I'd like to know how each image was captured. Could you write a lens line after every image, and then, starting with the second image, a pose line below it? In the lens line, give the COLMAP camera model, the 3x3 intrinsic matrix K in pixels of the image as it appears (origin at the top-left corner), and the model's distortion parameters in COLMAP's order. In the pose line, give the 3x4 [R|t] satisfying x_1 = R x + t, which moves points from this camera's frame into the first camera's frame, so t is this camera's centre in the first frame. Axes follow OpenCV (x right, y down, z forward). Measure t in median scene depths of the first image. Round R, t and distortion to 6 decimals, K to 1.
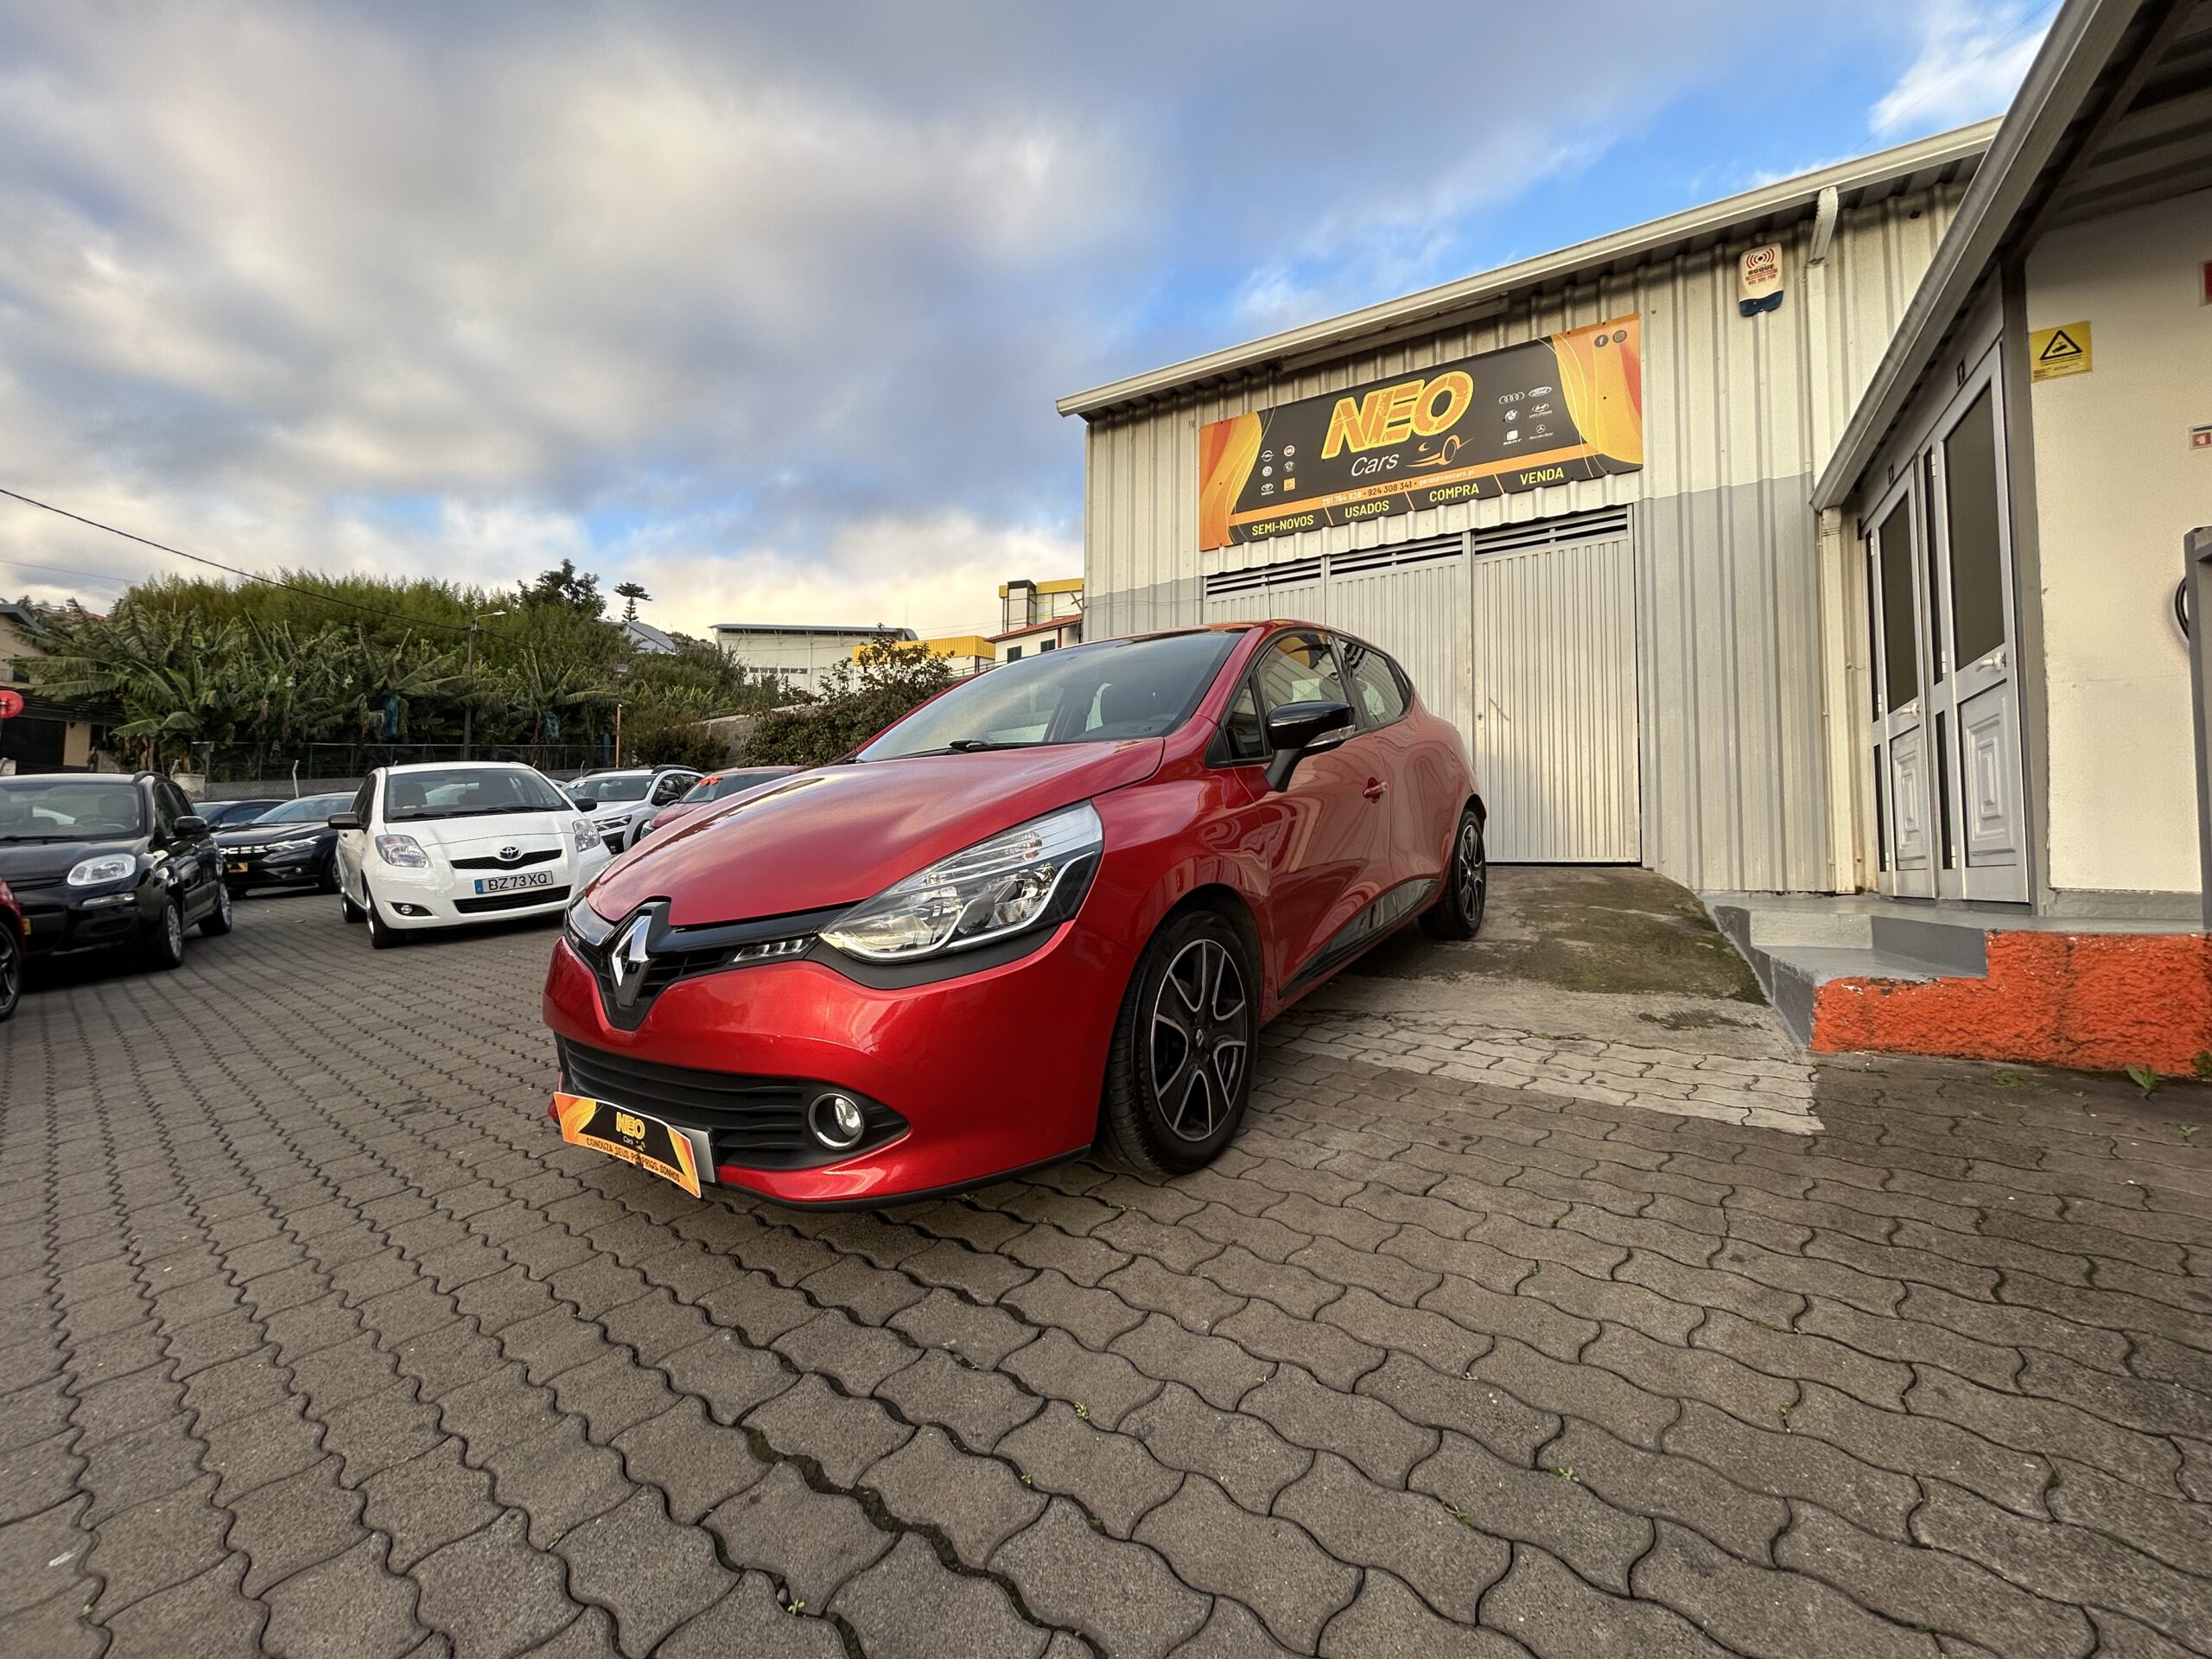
lens RADIAL K [[895.5, 0, 1111.6], [0, 895.5, 829.1], [0, 0, 1]] dist [-0.008127, 0.005240]
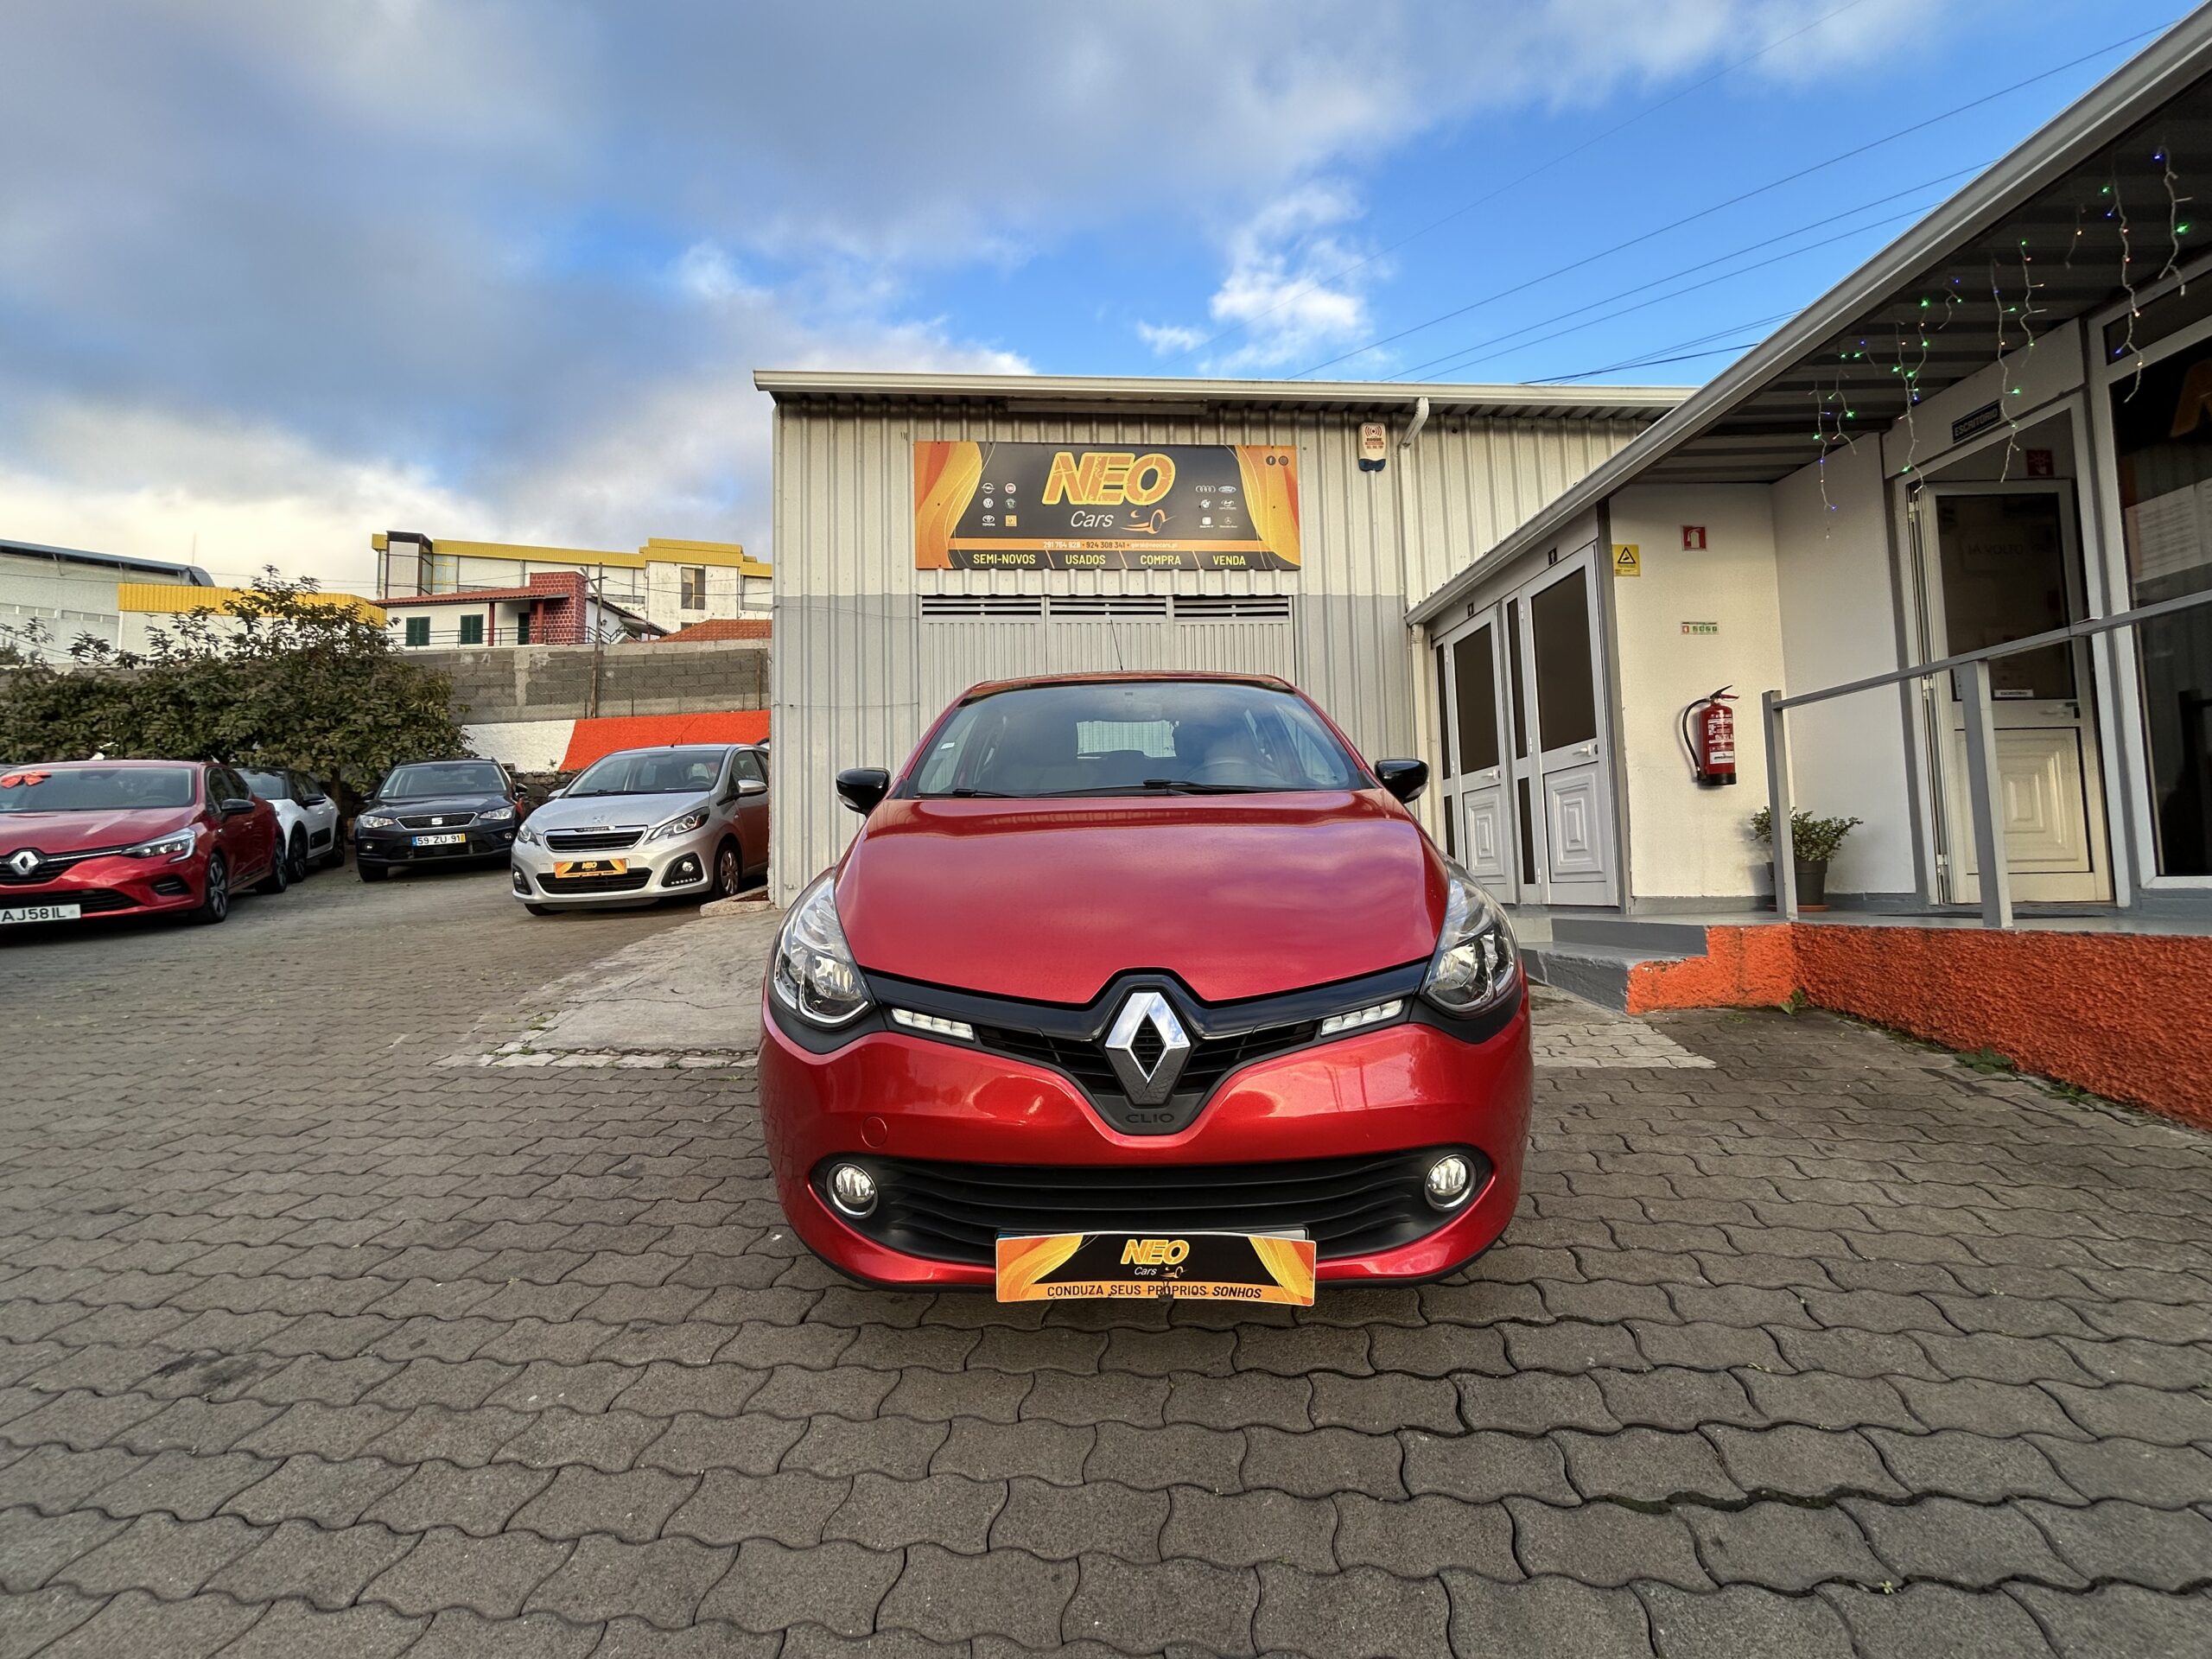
lens RADIAL K [[887.5, 0, 1107.6], [0, 887.5, 832.2], [0, 0, 1]] dist [-0.001035, 0.000161]
pose [[0.833737, 0.008342, 0.552098, -0.293323], [-0.000049, 0.999887, -0.015033, -0.011791], [-0.552161, 0.012507, 0.833643, 0.096850]]
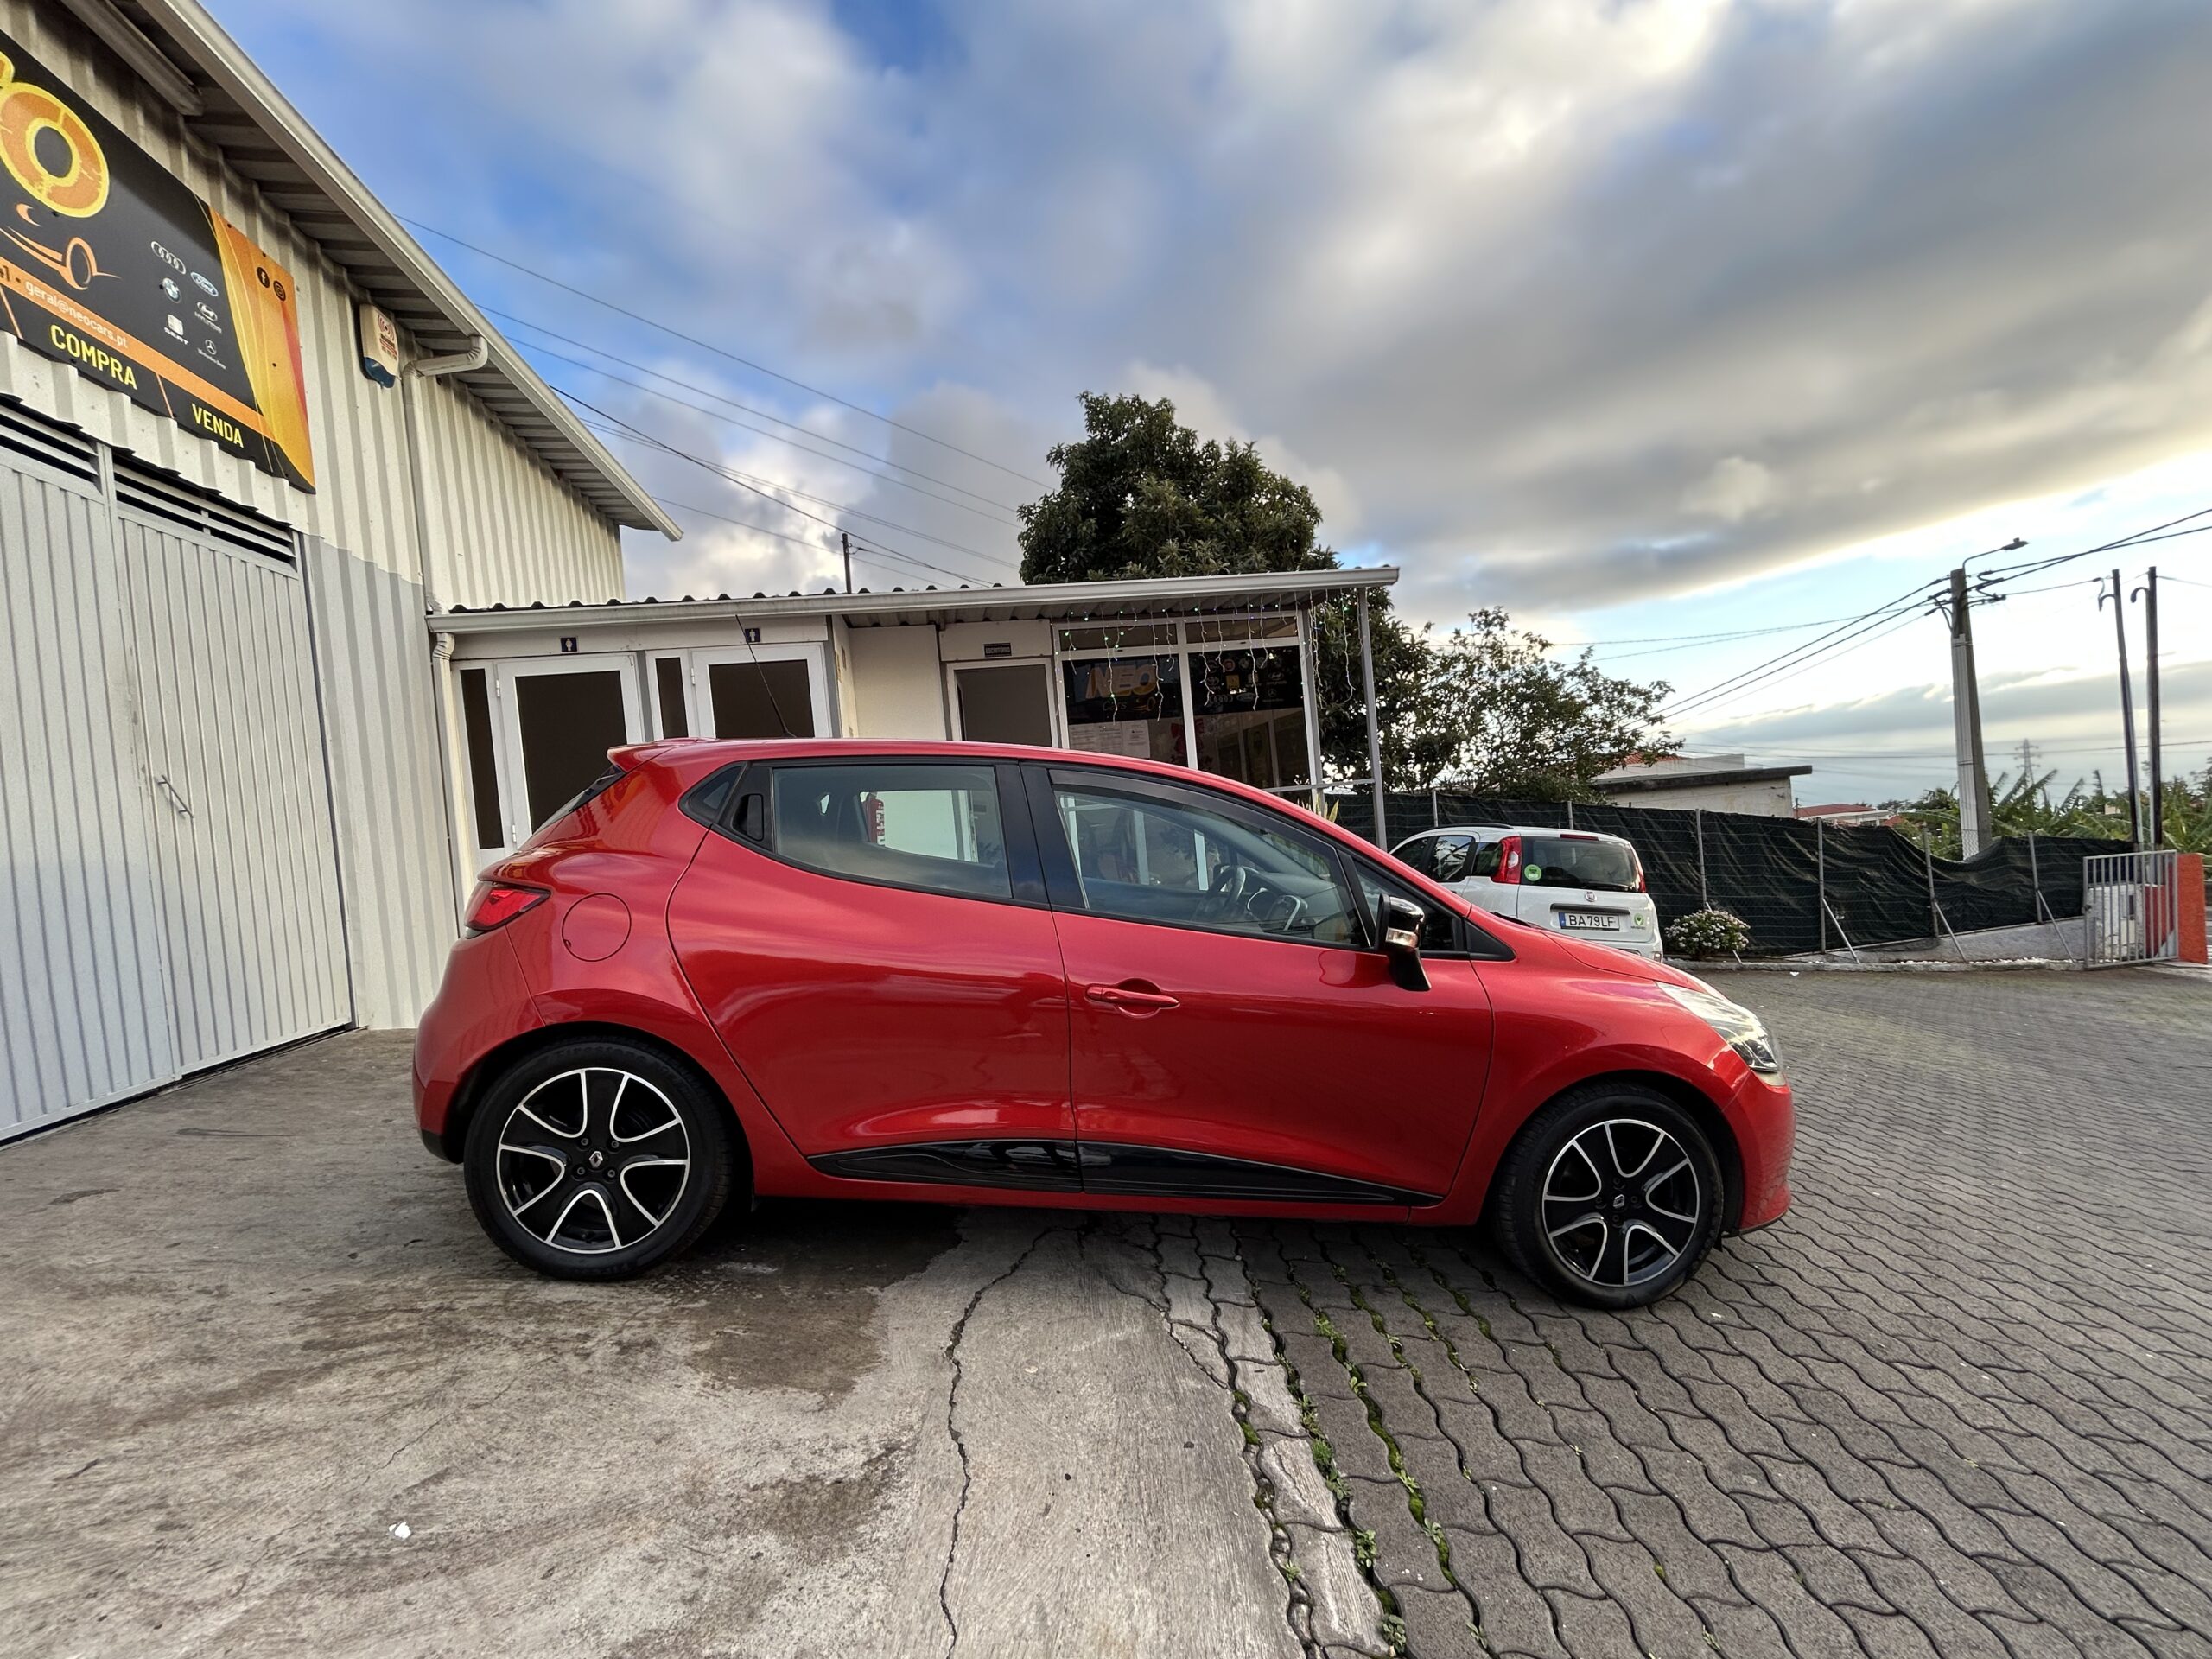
lens RADIAL K [[891.9, 0, 1099.5], [0, 891.9, 824.1], [0, 0, 1]] dist [-0.002620, 0.000139]
pose [[-0.633815, 0.034331, 0.772723, -0.347571], [0.044203, 0.998990, -0.008127, -0.085261], [-0.772221, 0.029005, -0.634692, 0.880921]]
